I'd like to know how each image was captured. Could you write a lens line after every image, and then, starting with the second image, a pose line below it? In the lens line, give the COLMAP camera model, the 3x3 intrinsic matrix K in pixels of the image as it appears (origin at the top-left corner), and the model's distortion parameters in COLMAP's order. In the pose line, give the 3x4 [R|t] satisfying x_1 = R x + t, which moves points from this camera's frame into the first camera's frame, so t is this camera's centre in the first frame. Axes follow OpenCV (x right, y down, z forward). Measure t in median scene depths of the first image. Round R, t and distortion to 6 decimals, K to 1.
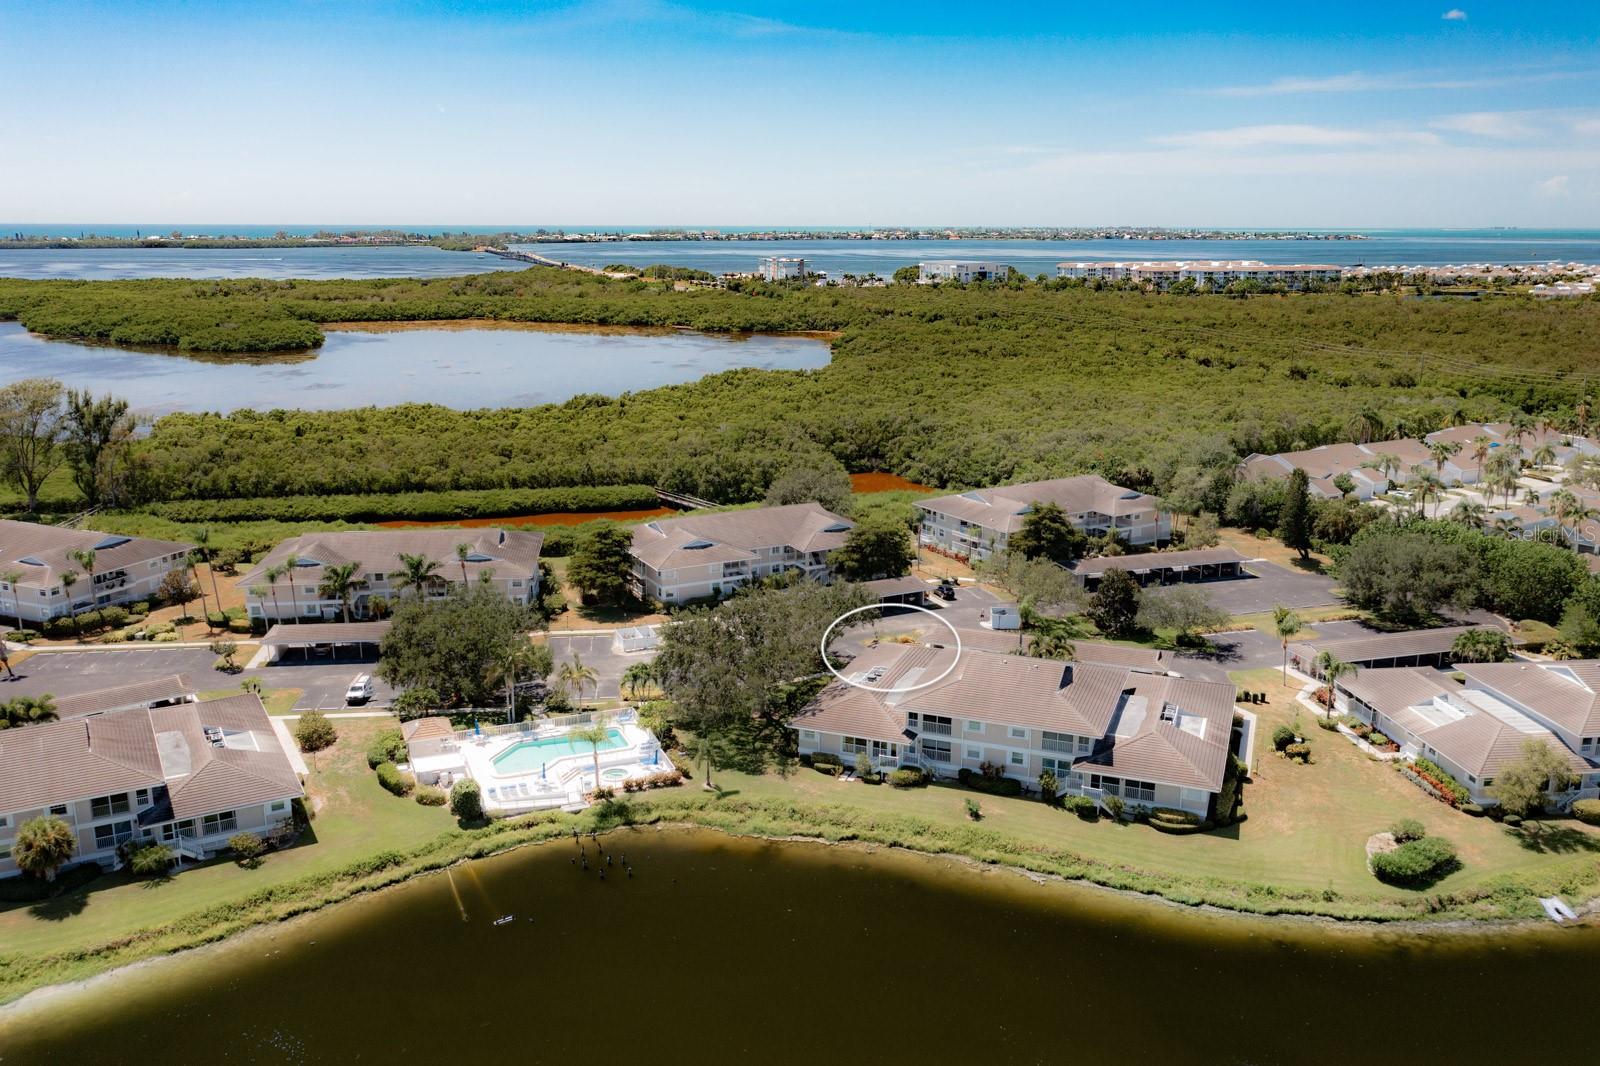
lens RADIAL K [[1269.9, 0, 797.5], [0, 1269.9, 531.7], [0, 0, 1]] dist [-0.010289, 0.012479]
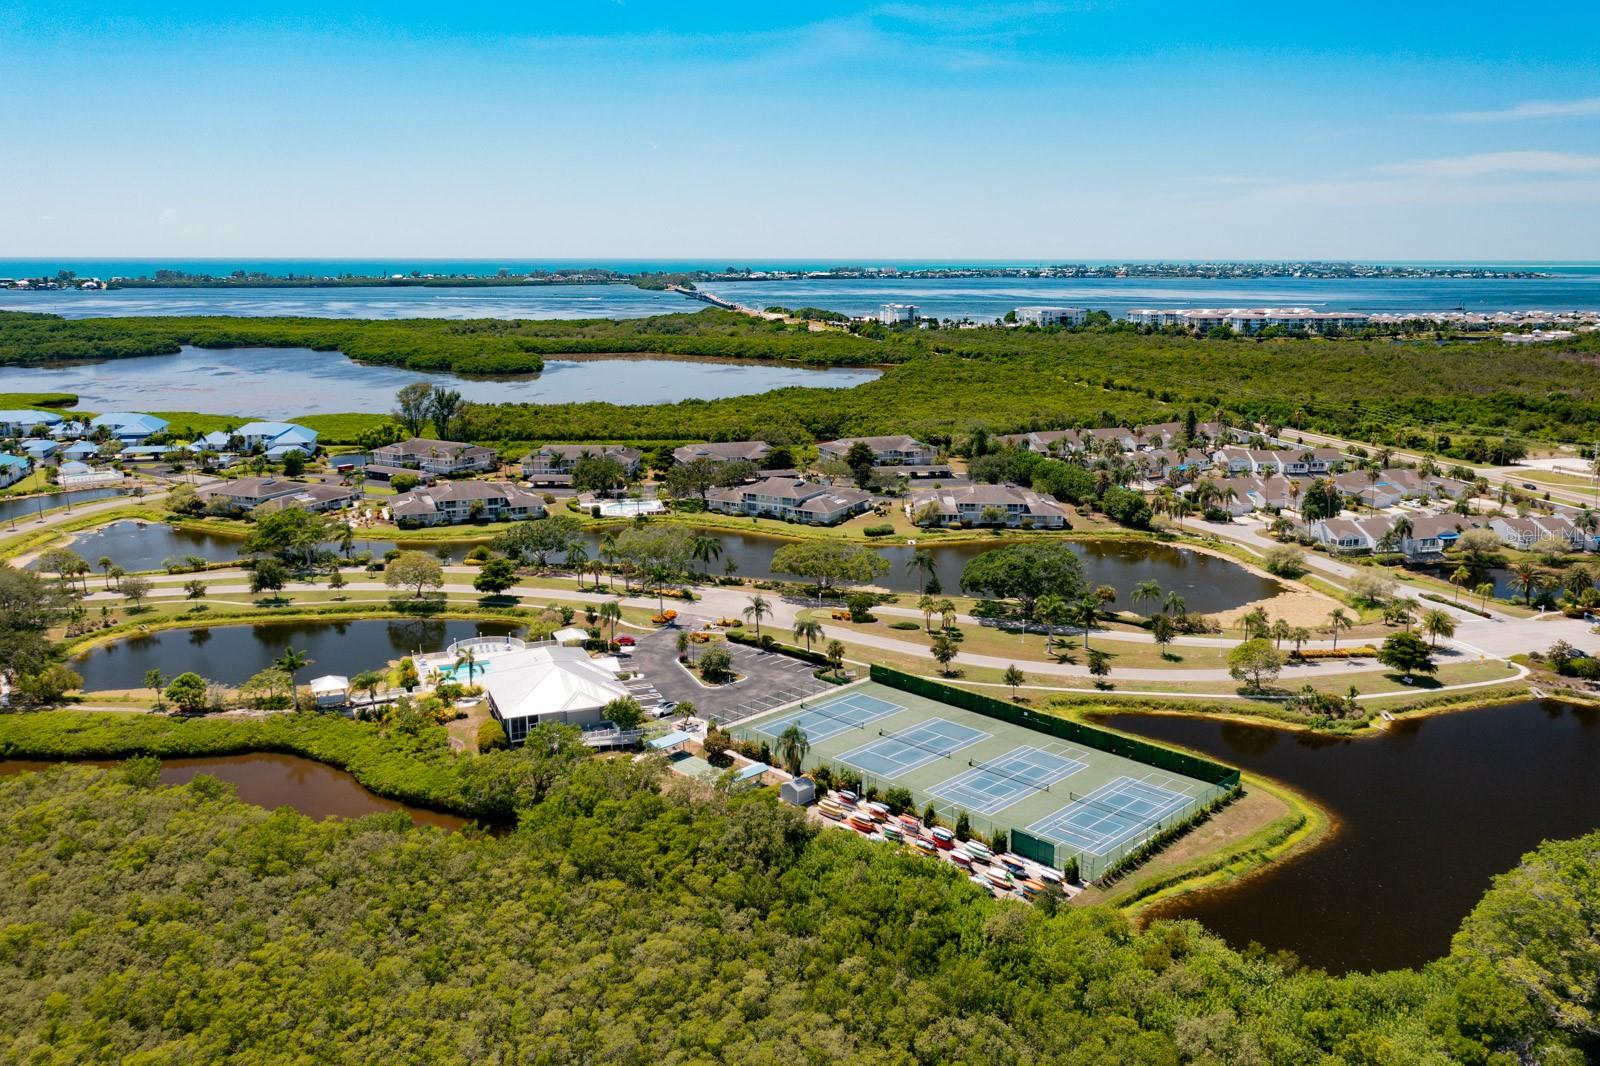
lens RADIAL K [[1269.9, 0, 797.5], [0, 1269.9, 531.7], [0, 0, 1]] dist [-0.010289, 0.012479]
pose [[0.988748, 0.031140, -0.146314, 0.106060], [-0.034663, 0.999166, -0.021594, 0.047590], [0.145519, 0.026423, 0.989003, -0.311267]]
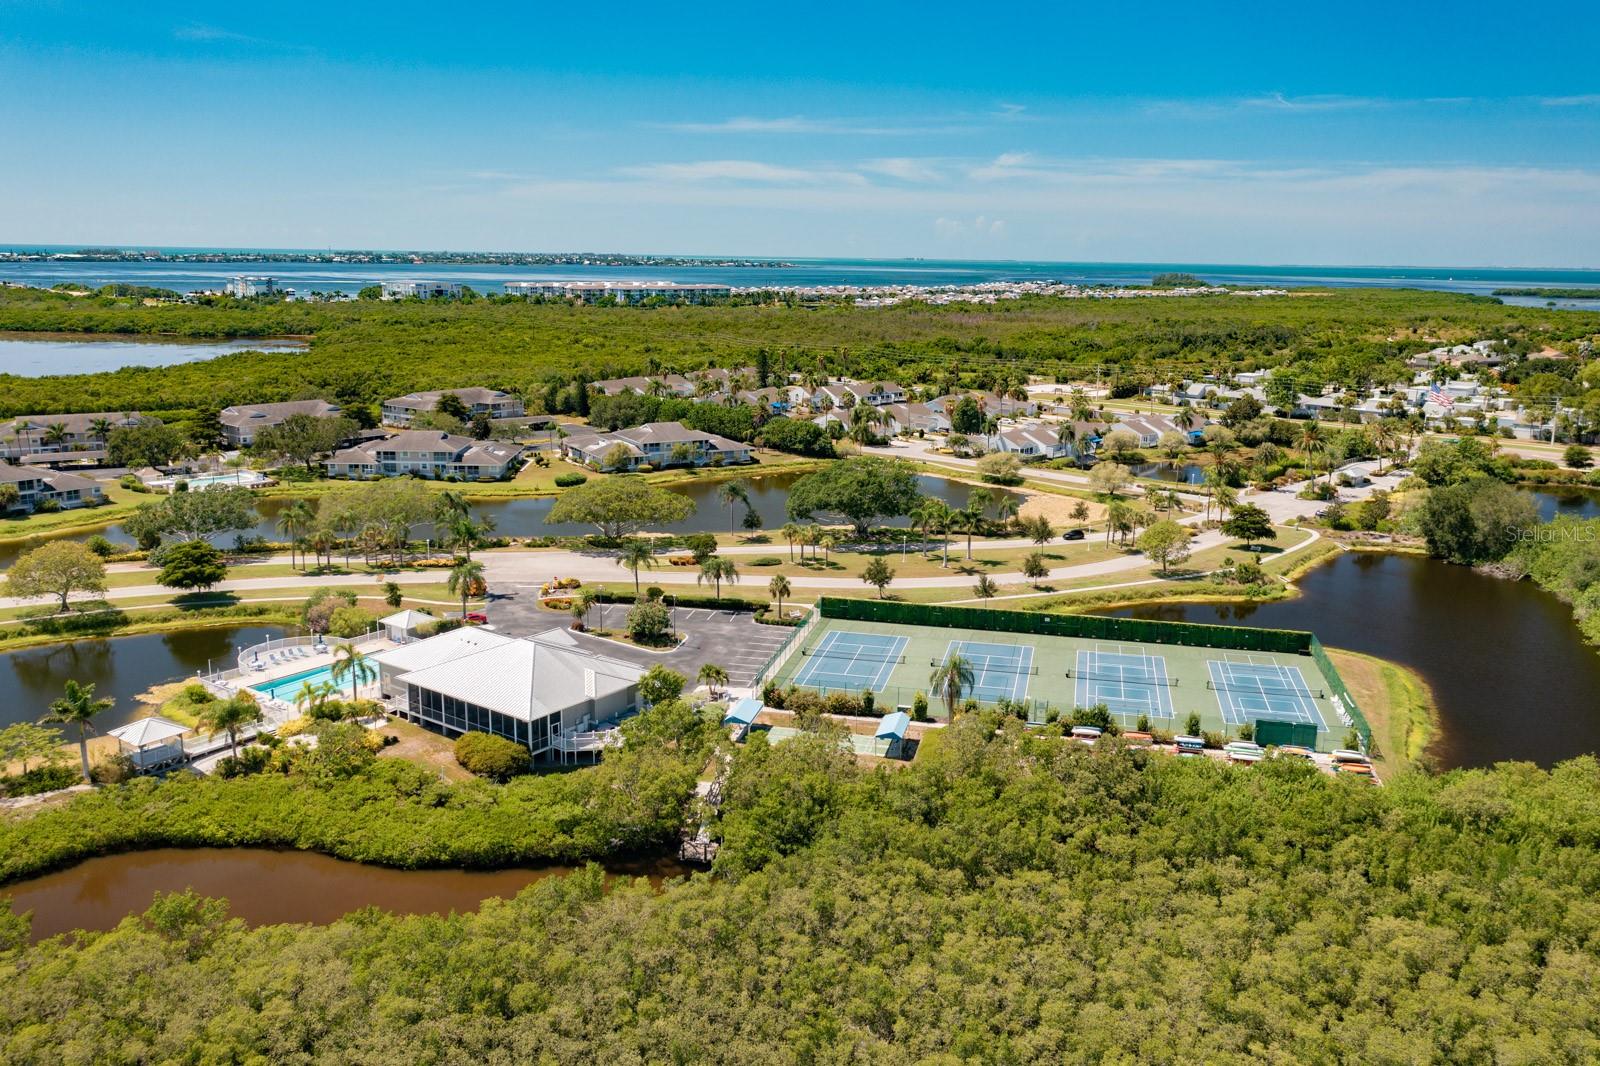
lens RADIAL K [[1269.9, 0, 797.5], [0, 1269.9, 531.7], [0, 0, 1]] dist [-0.010289, 0.012479]
pose [[0.920295, -0.070353, 0.384847, -0.018254], [0.077793, 0.996962, -0.003774, 0.059068], [-0.383412, 0.033412, 0.922973, -0.243089]]
